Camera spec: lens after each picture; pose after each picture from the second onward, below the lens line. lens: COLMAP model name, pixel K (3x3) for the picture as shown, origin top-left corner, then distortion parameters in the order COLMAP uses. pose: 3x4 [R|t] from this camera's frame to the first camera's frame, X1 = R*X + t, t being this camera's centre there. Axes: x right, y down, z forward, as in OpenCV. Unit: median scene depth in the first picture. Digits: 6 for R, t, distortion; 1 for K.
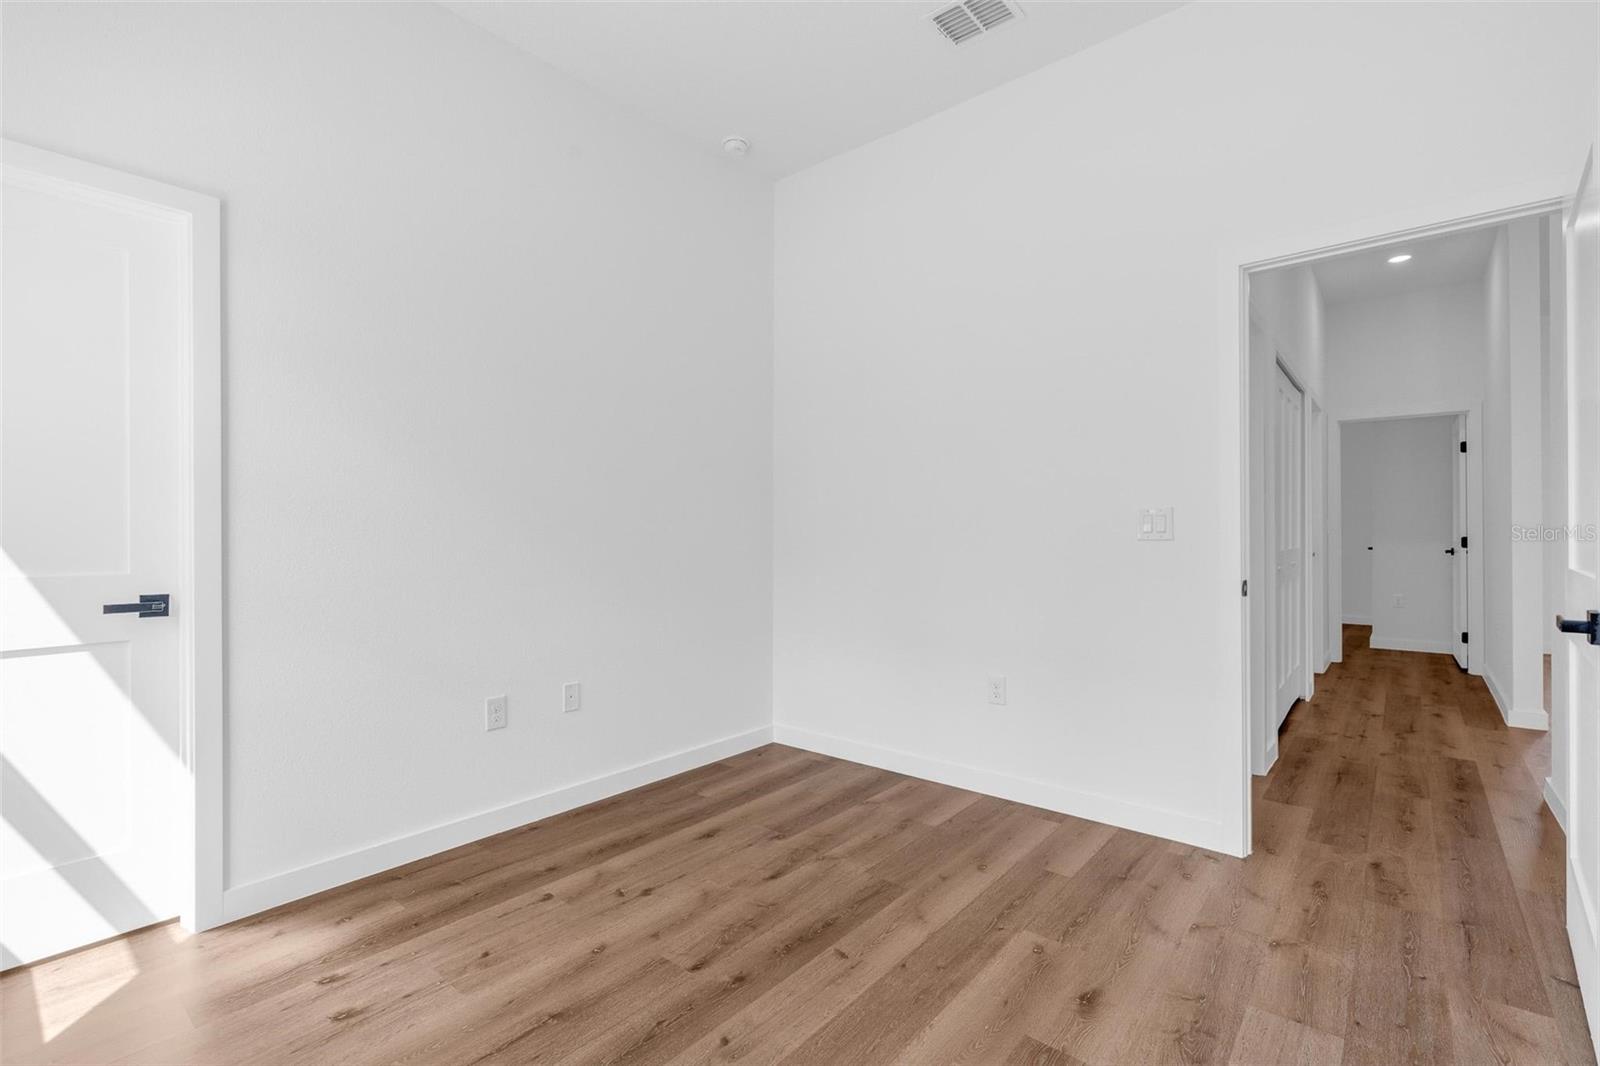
lens RADIAL K [[721.8, 0, 784.2], [0, 721.8, 528.9], [0, 0, 1]] dist [-0.010690, 0.003733]
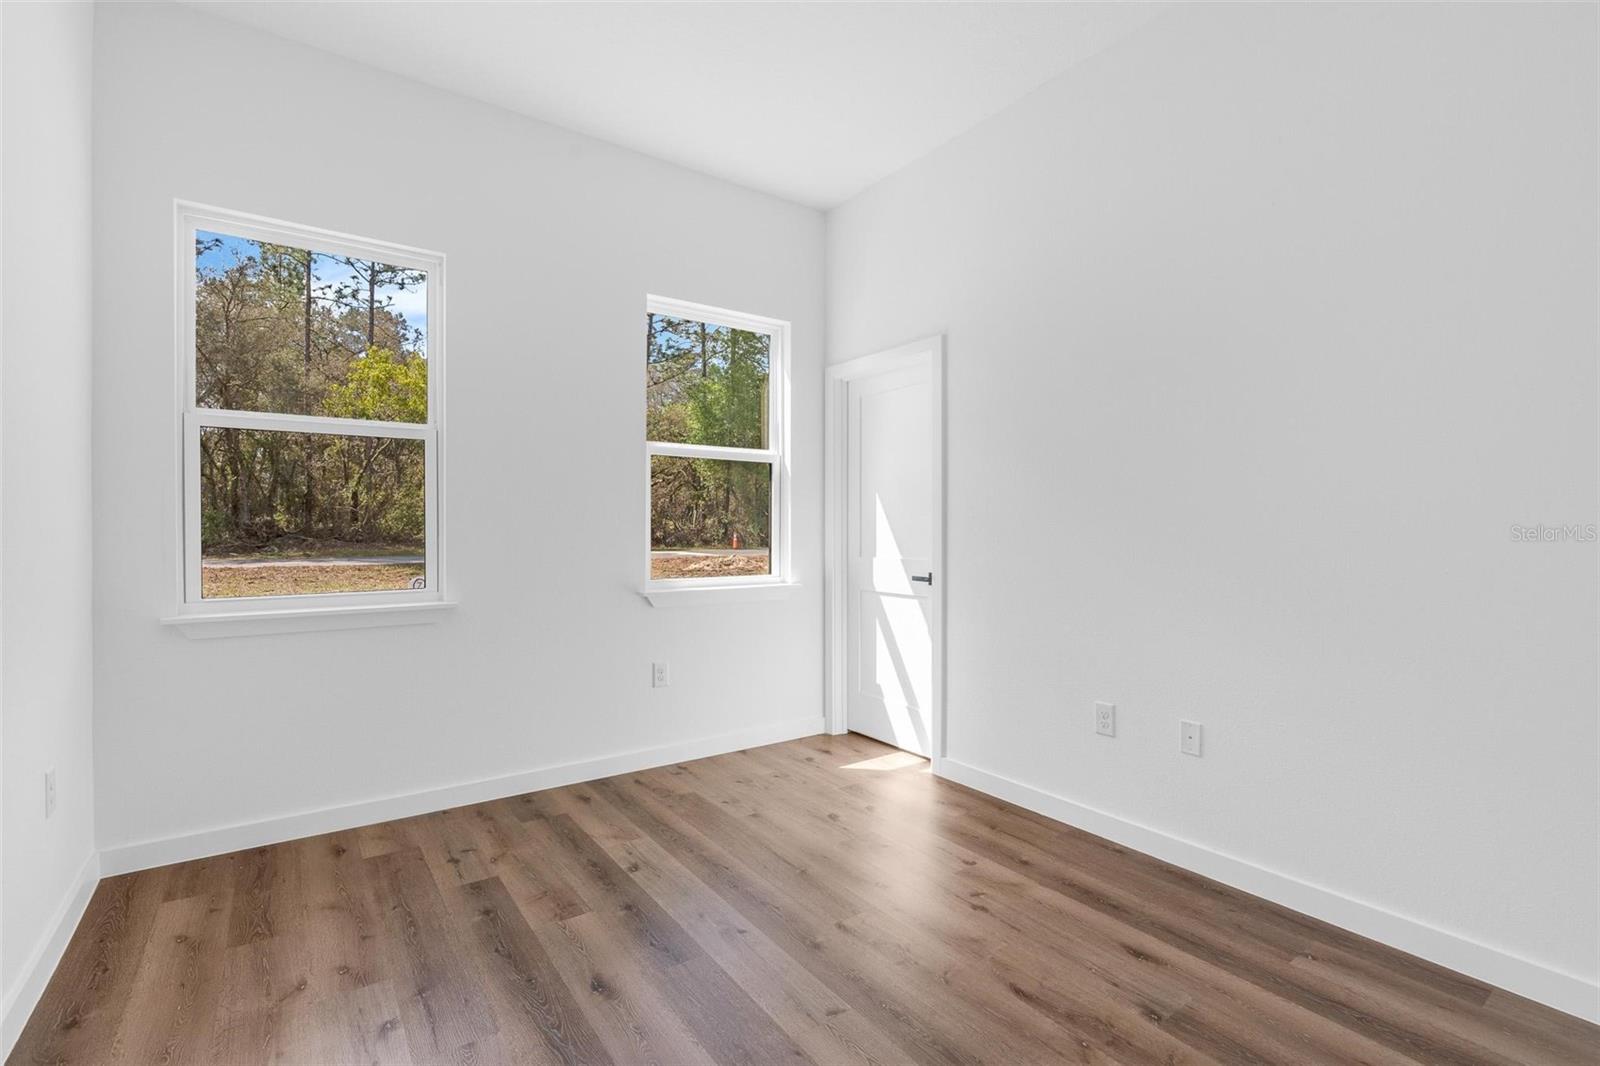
lens RADIAL K [[721.8, 0, 806.7], [0, 721.8, 526.8], [0, 0, 1]] dist [-0.010690, 0.003733]
pose [[-0.224046, 0.003809, -0.974571, 0.743910], [0.005289, 0.999982, 0.002692, -0.022233], [0.974564, -0.004551, -0.224062, 0.893373]]
